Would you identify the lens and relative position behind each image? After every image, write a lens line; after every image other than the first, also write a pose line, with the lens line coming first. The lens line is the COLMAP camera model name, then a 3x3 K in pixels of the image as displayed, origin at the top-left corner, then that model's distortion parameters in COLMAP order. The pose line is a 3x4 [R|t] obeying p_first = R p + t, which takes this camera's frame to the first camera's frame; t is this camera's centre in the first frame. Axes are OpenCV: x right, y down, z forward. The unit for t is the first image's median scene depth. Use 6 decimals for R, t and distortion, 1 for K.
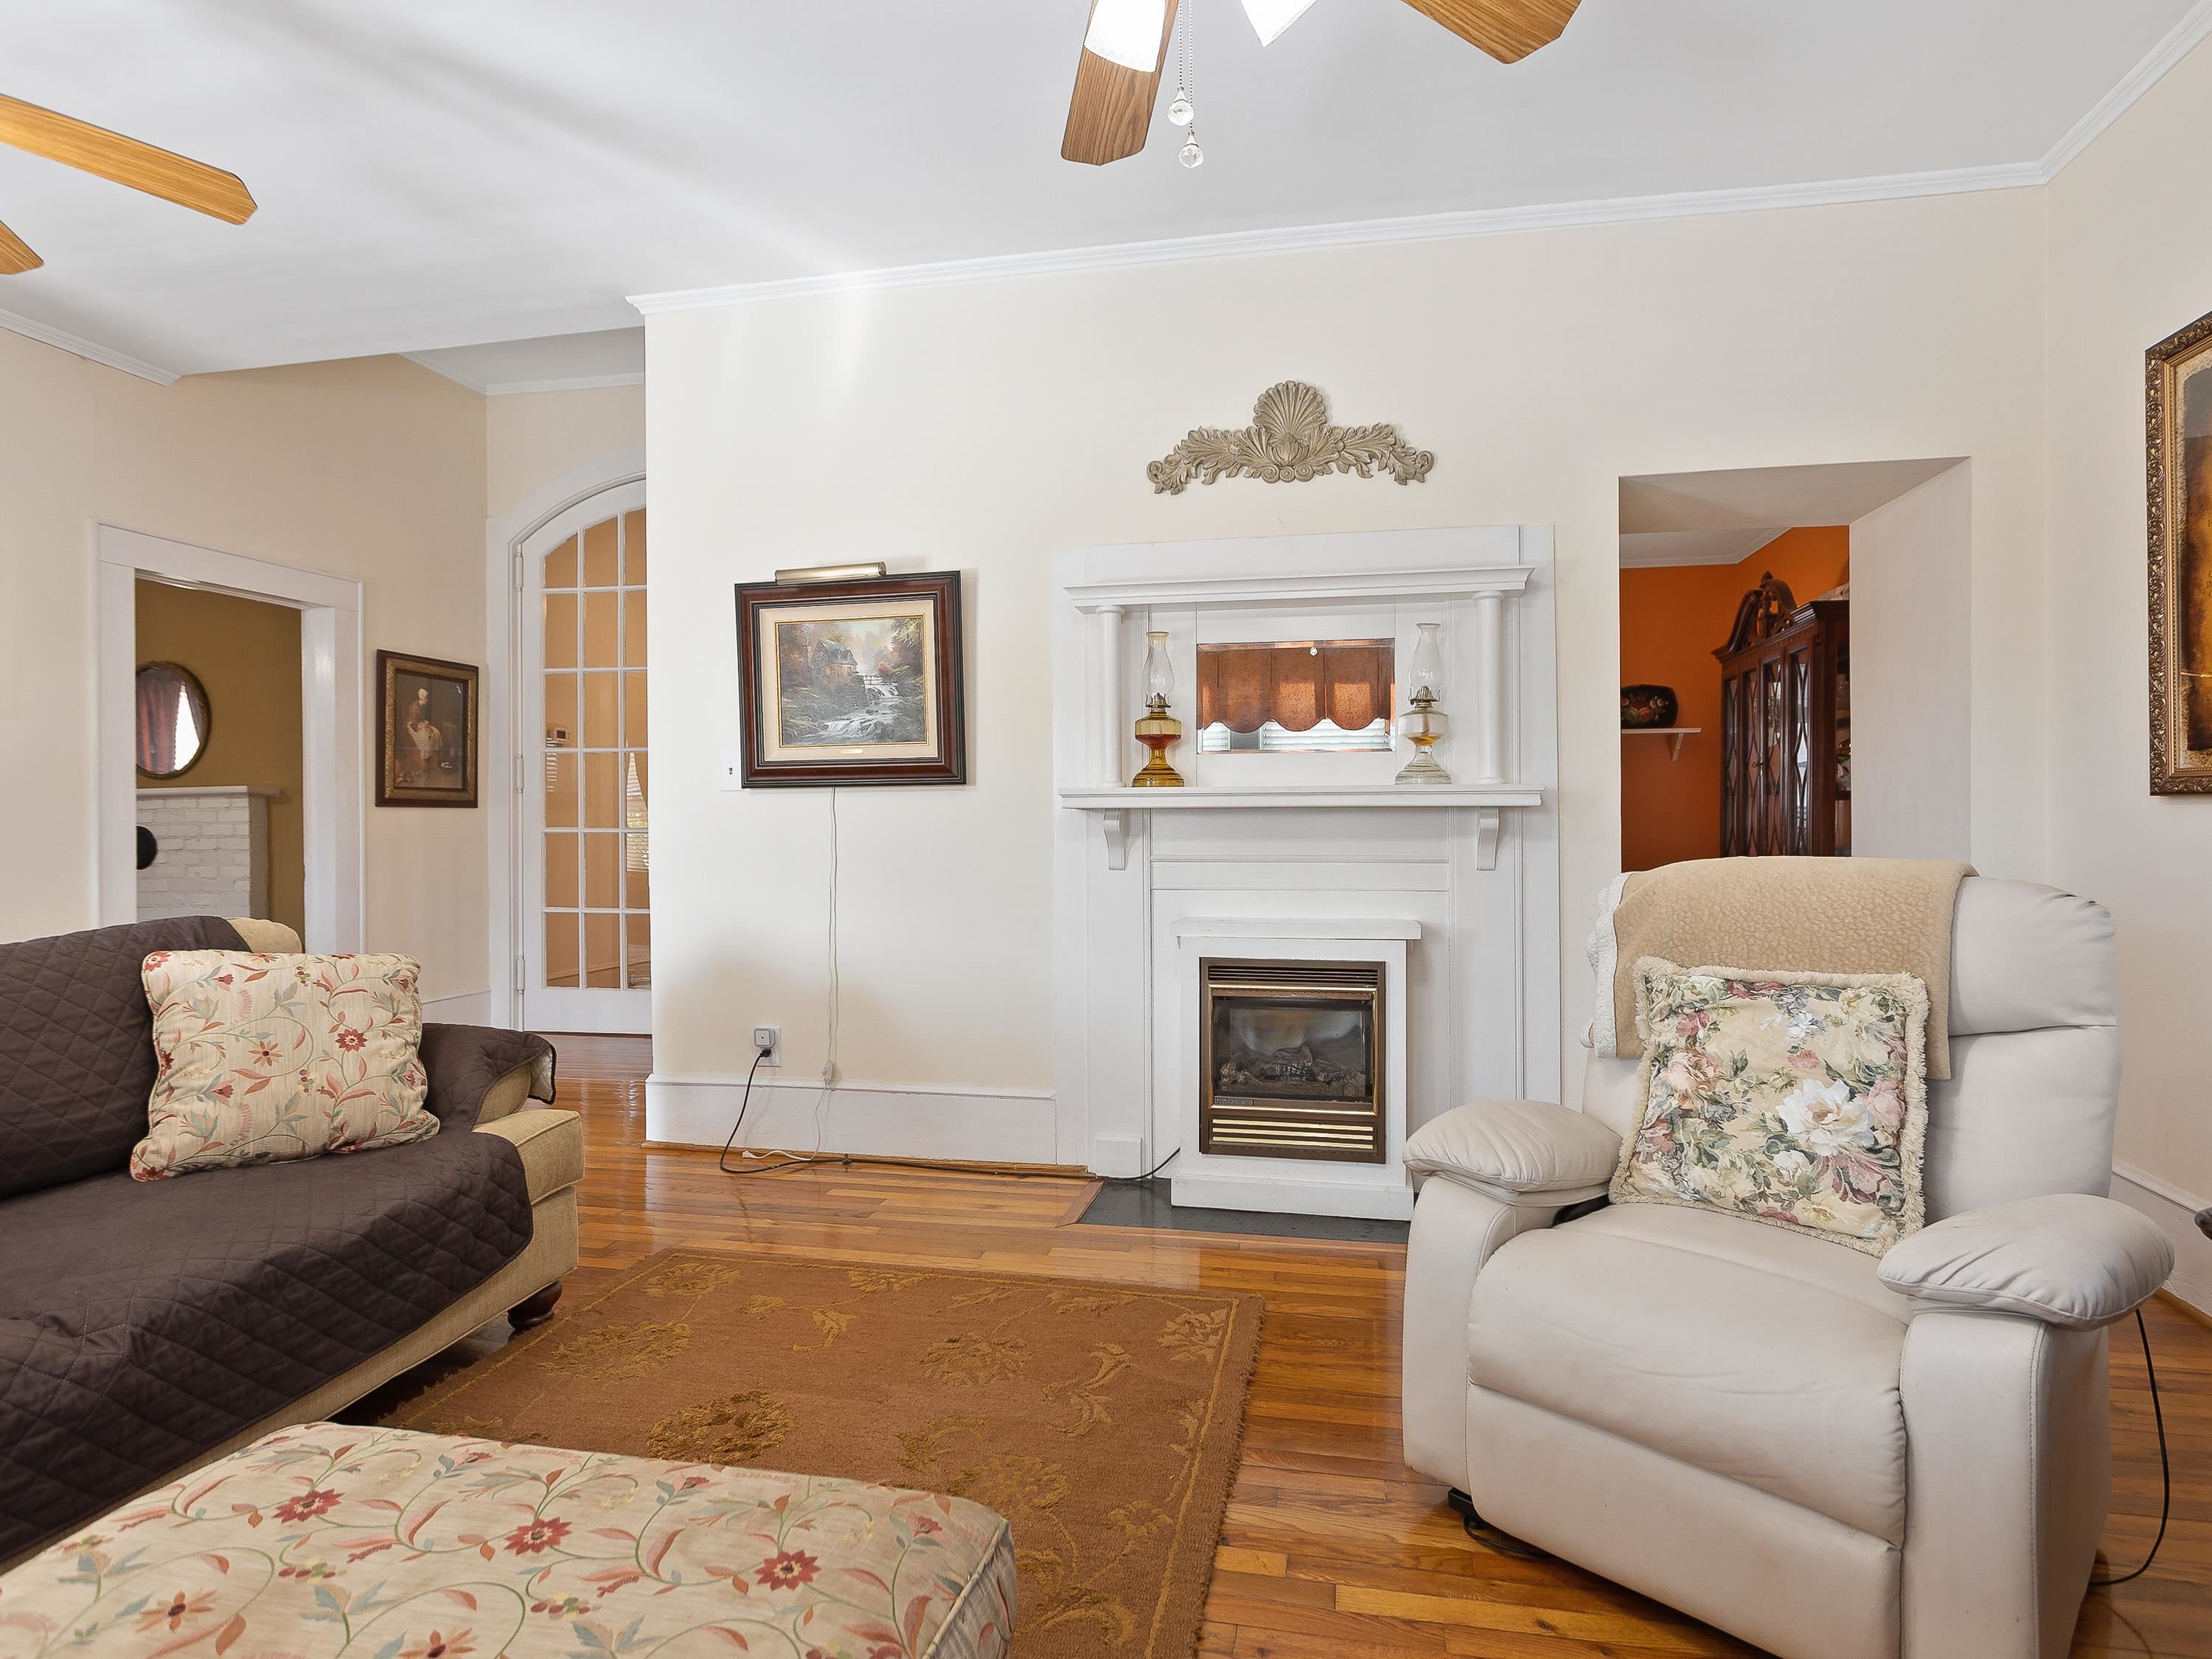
lens RADIAL K [[1174.5, 0, 1118.3], [0, 1174.5, 825.9], [0, 0, 1]] dist [0.003890, 0.001387]
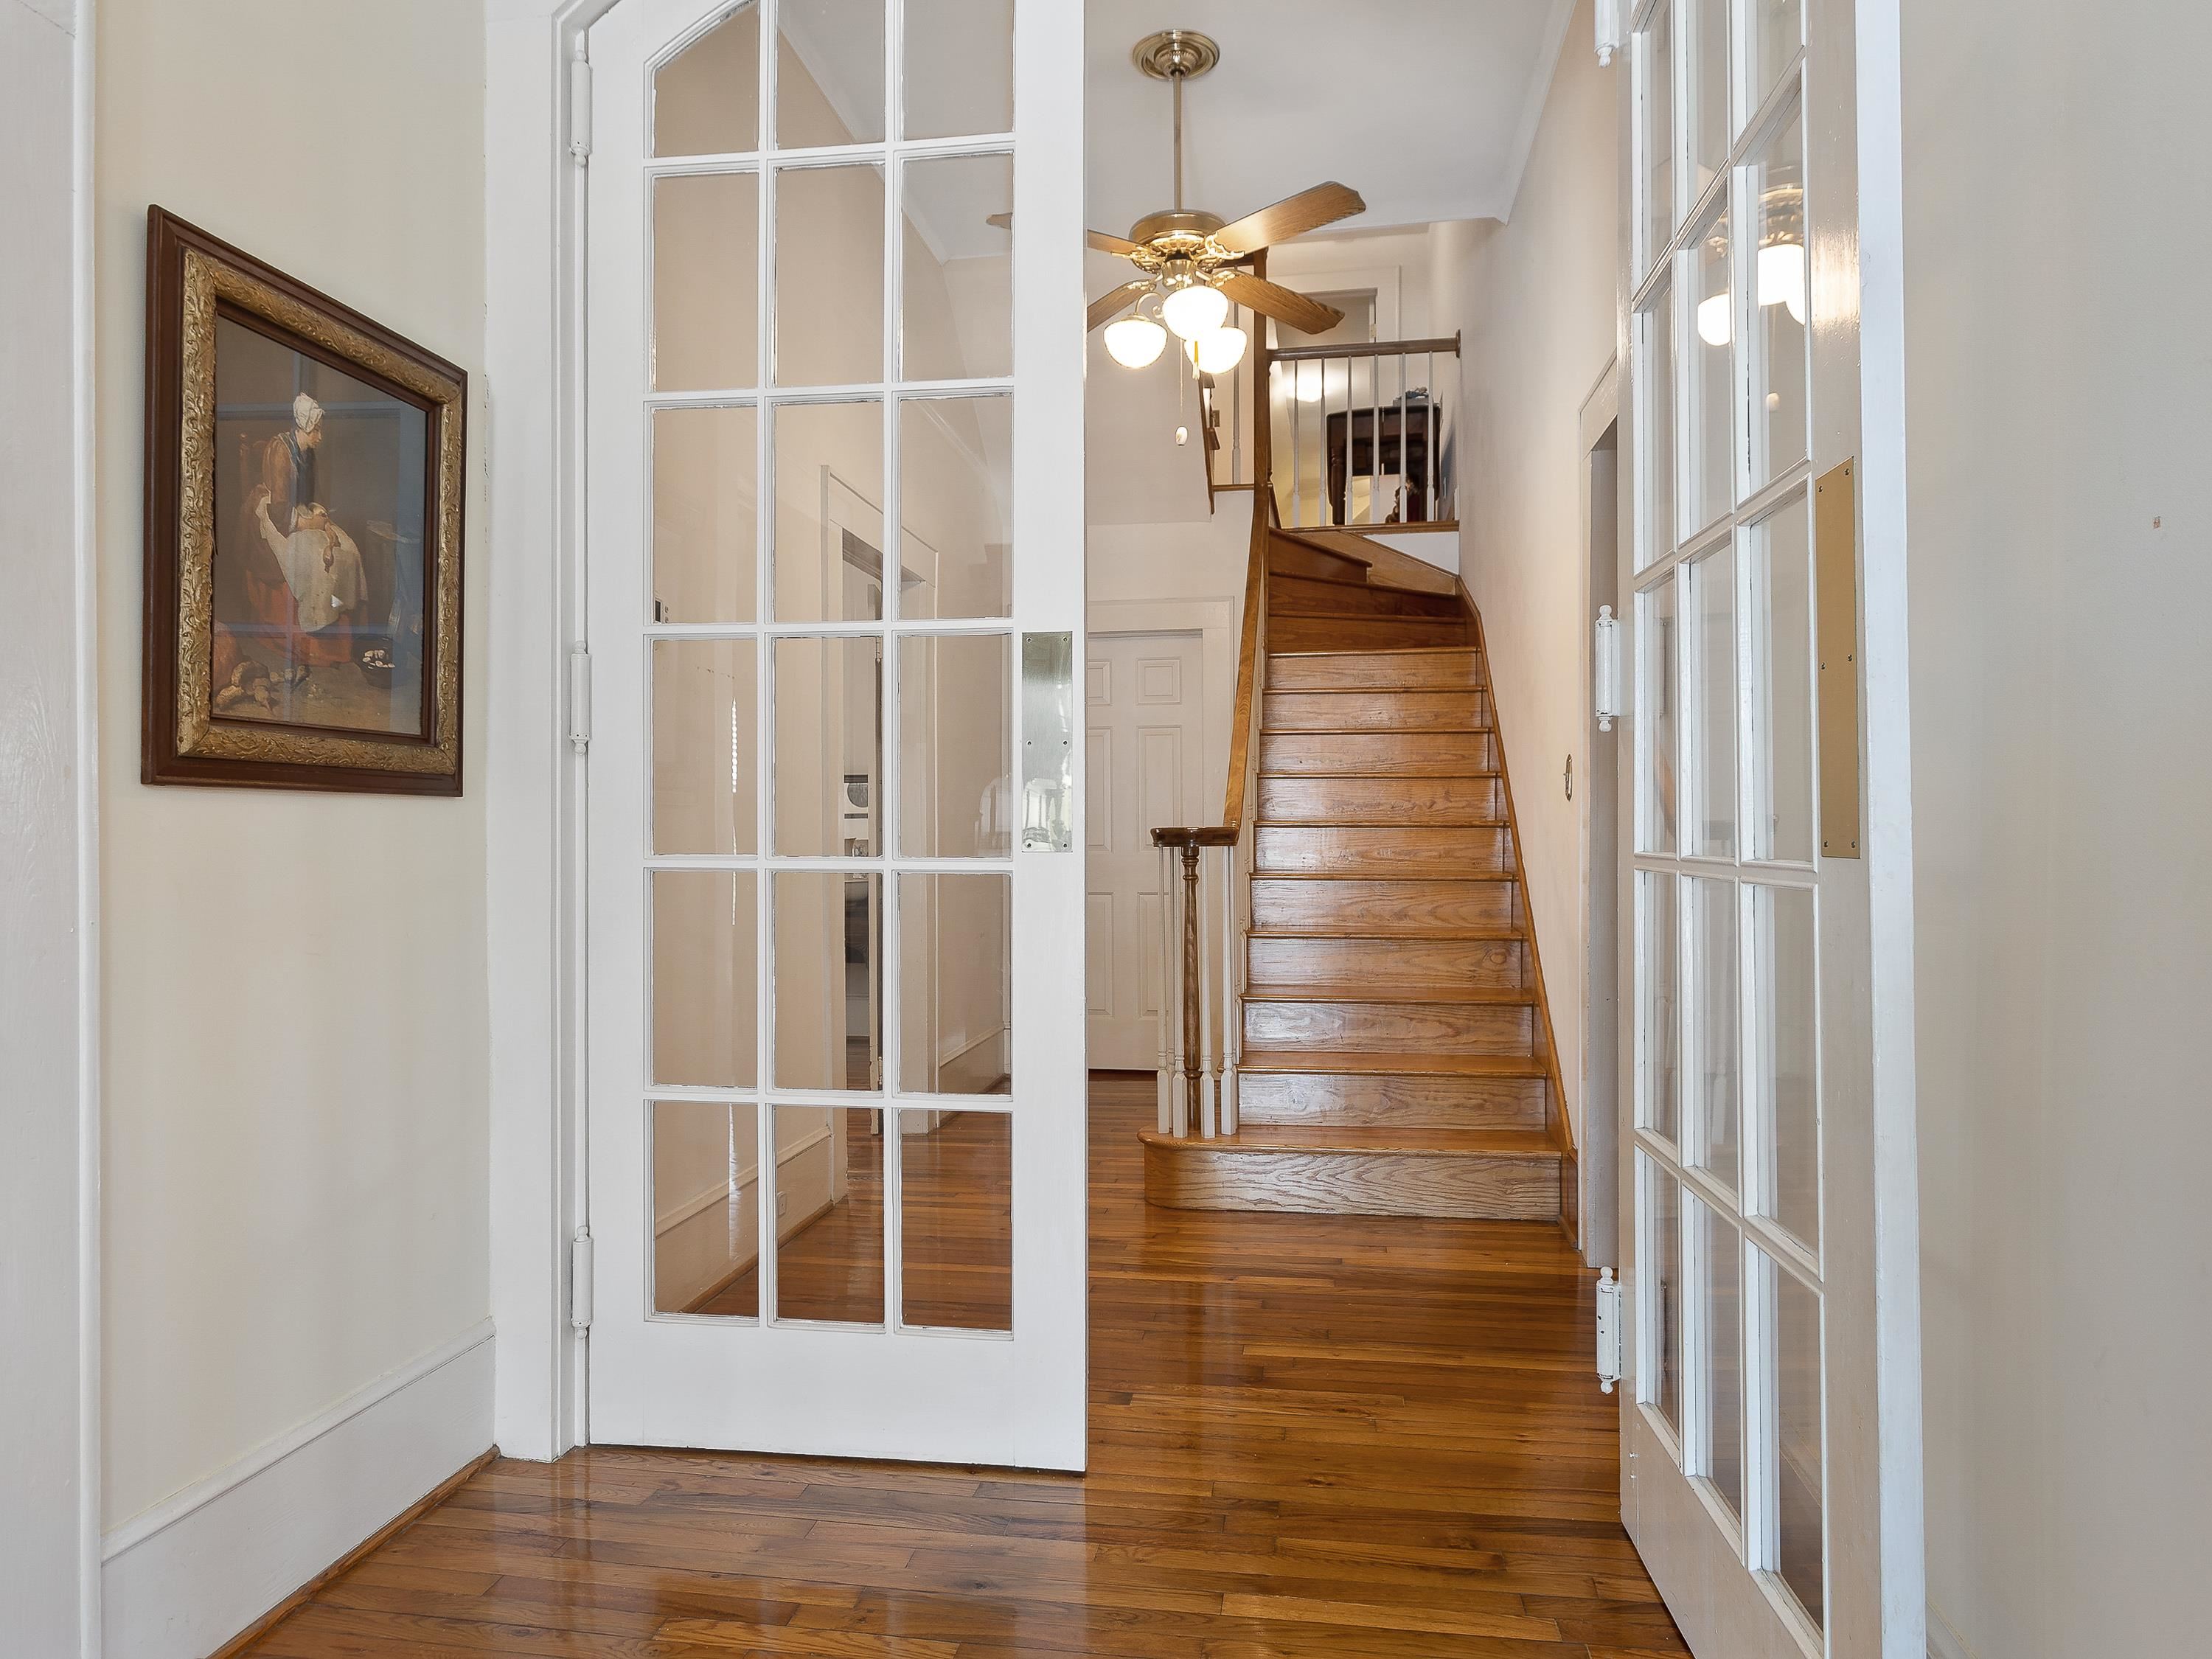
lens RADIAL K [[1357.0, 0, 1096.7], [0, 1357.0, 838.2], [0, 0, 1]] dist [-0.002641, -0.000335]
pose [[0.999448, 0.001676, 0.033170, -0.383758], [-0.001691, 0.999998, 0.000431, -0.004049], [-0.033170, -0.000487, 0.999450, 0.619500]]
